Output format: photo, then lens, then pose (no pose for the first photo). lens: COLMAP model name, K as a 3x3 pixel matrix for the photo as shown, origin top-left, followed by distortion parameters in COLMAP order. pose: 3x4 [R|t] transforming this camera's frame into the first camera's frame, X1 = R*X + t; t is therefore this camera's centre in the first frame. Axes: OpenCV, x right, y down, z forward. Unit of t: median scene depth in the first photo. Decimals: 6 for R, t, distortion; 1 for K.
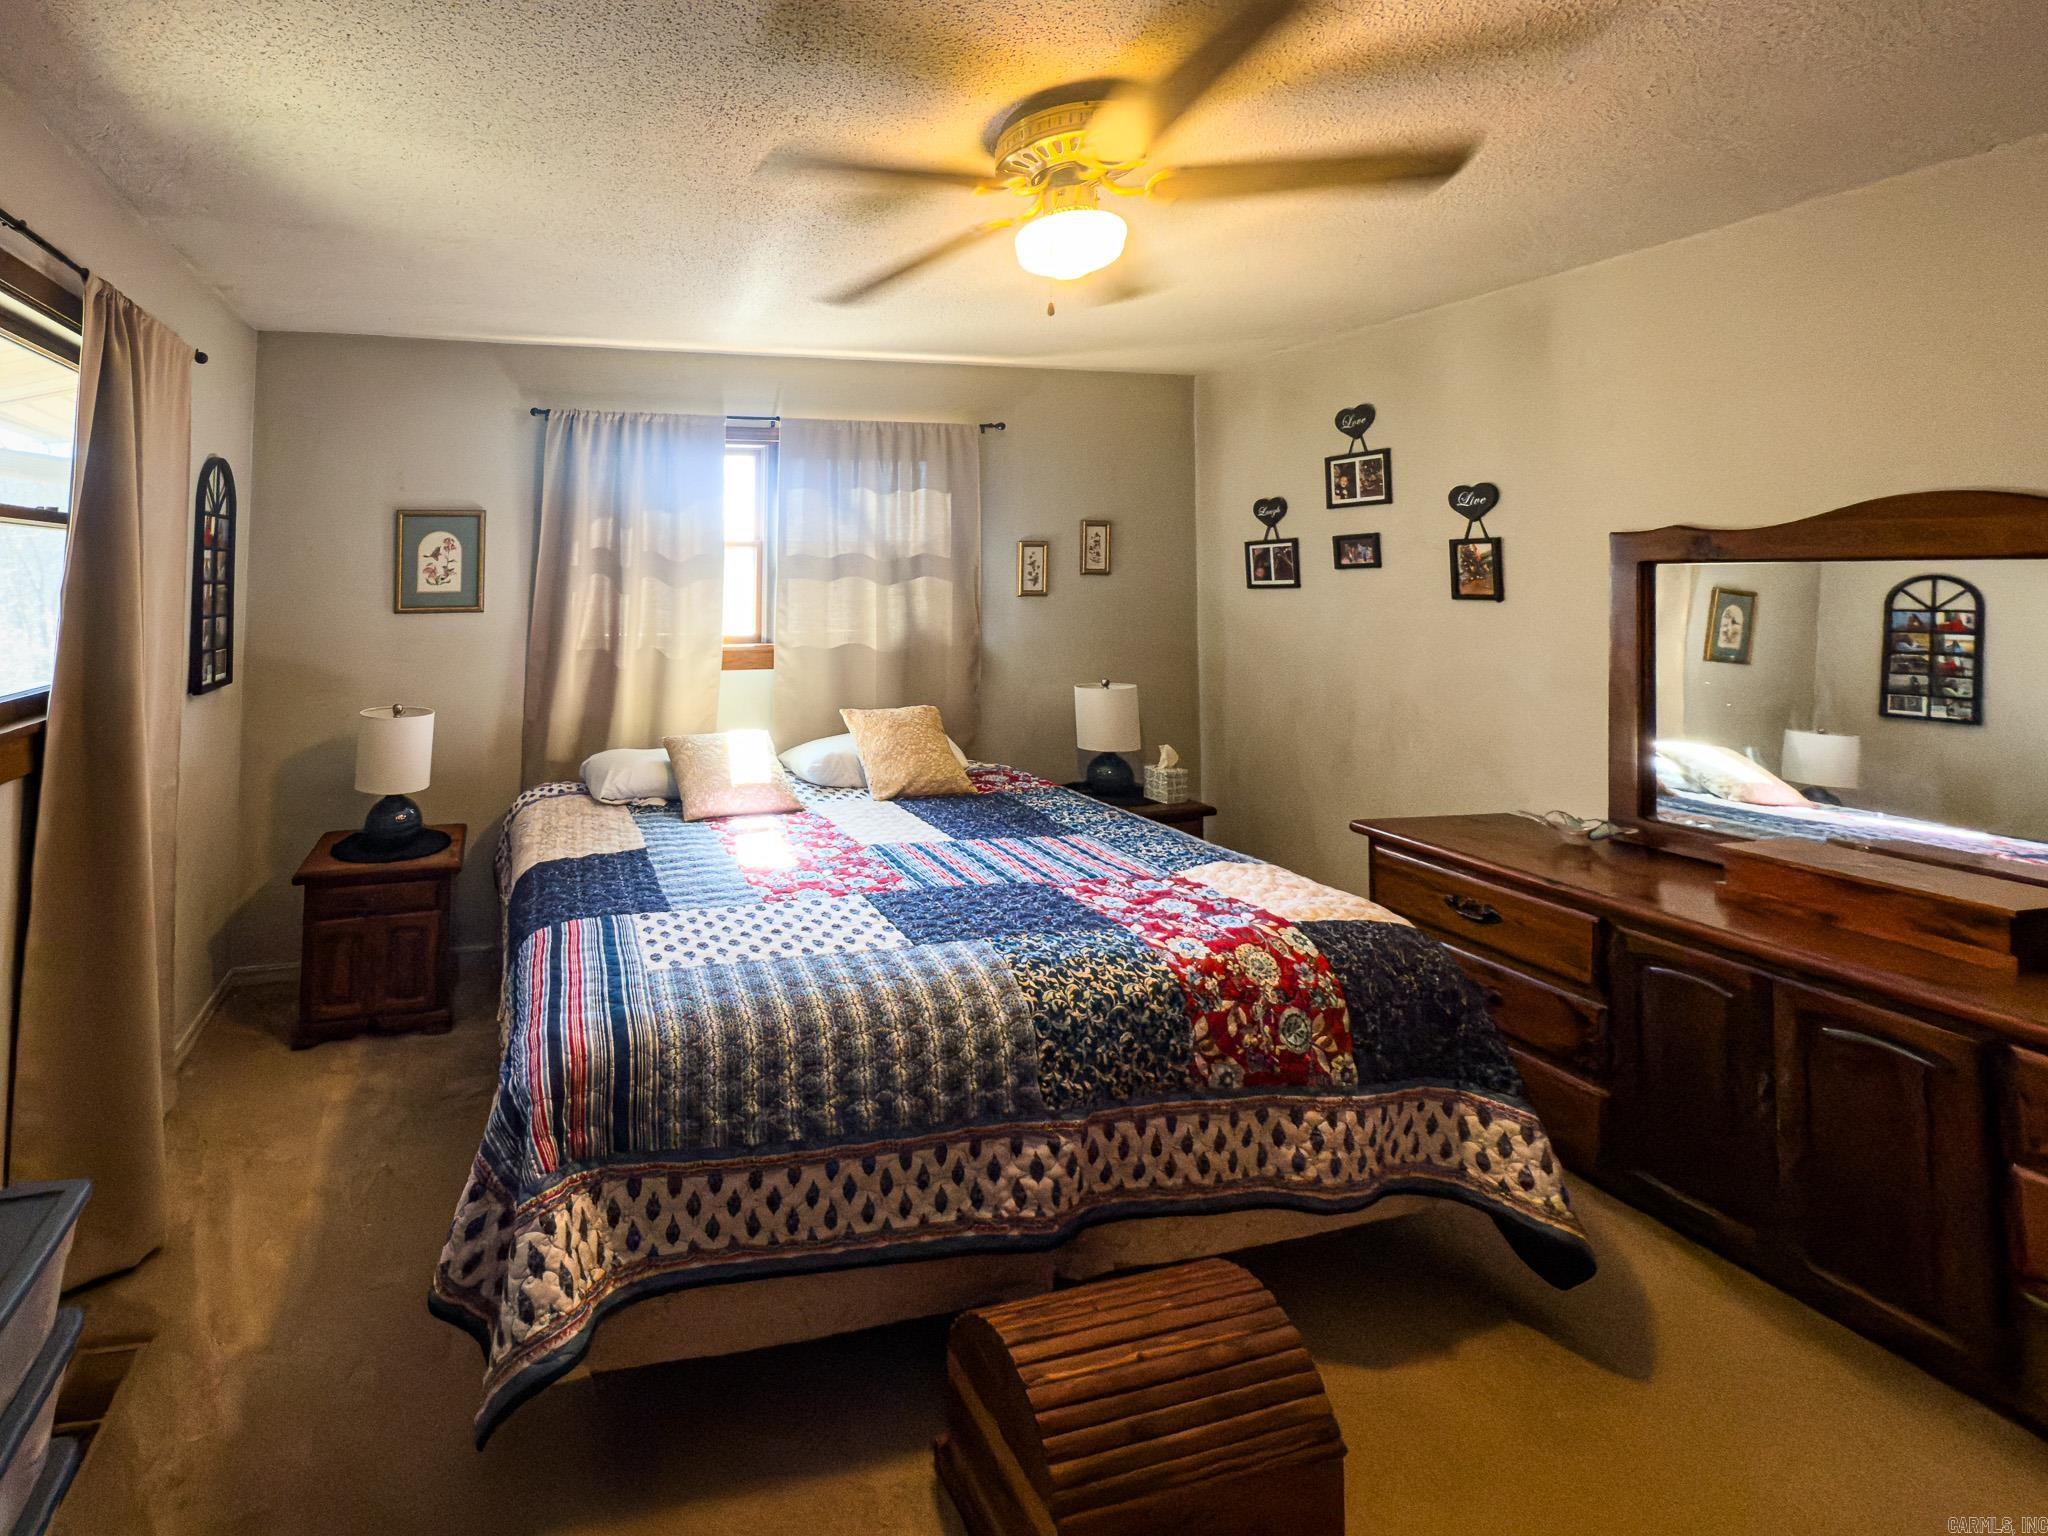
lens RADIAL K [[808.8, 0, 1022.9], [0, 808.8, 566.4], [0, 0, 1]] dist [-0.000026, 0.000142]
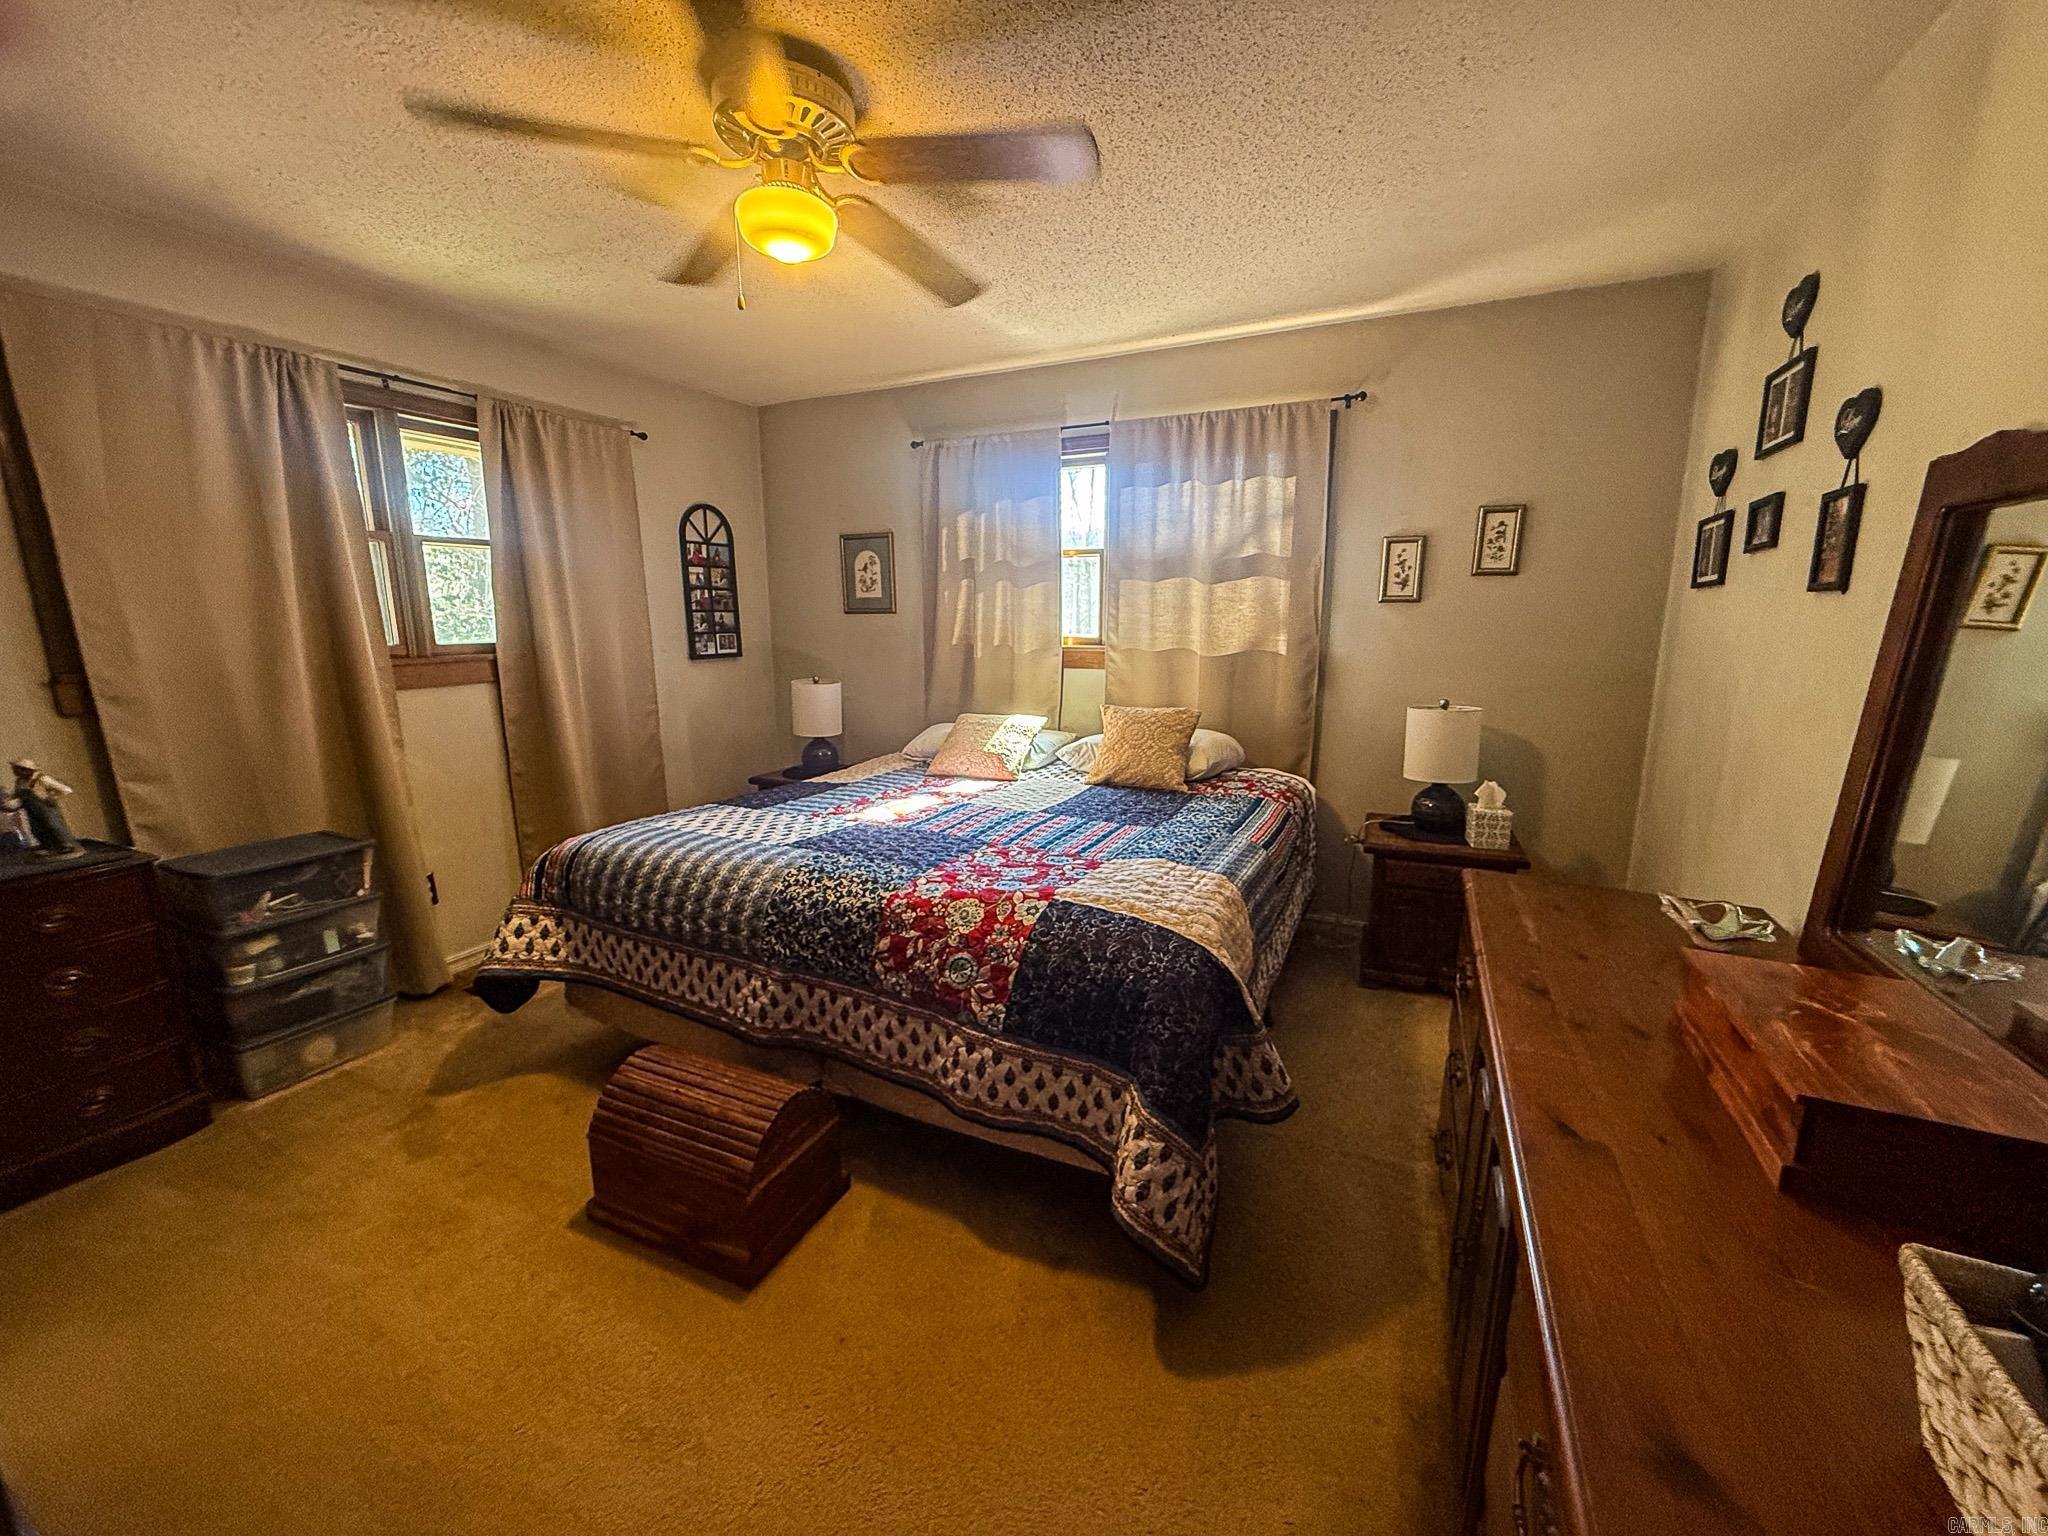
lens RADIAL K [[809.0, 0, 1016.1], [0, 809.0, 768.3], [0, 0, 1]] dist [0.000702, -0.000146]
pose [[0.795797, 0.121005, -0.593350, 0.961725], [0.016723, 0.975067, 0.221279, 0.052424], [0.605332, -0.186016, 0.773932, 0.220559]]
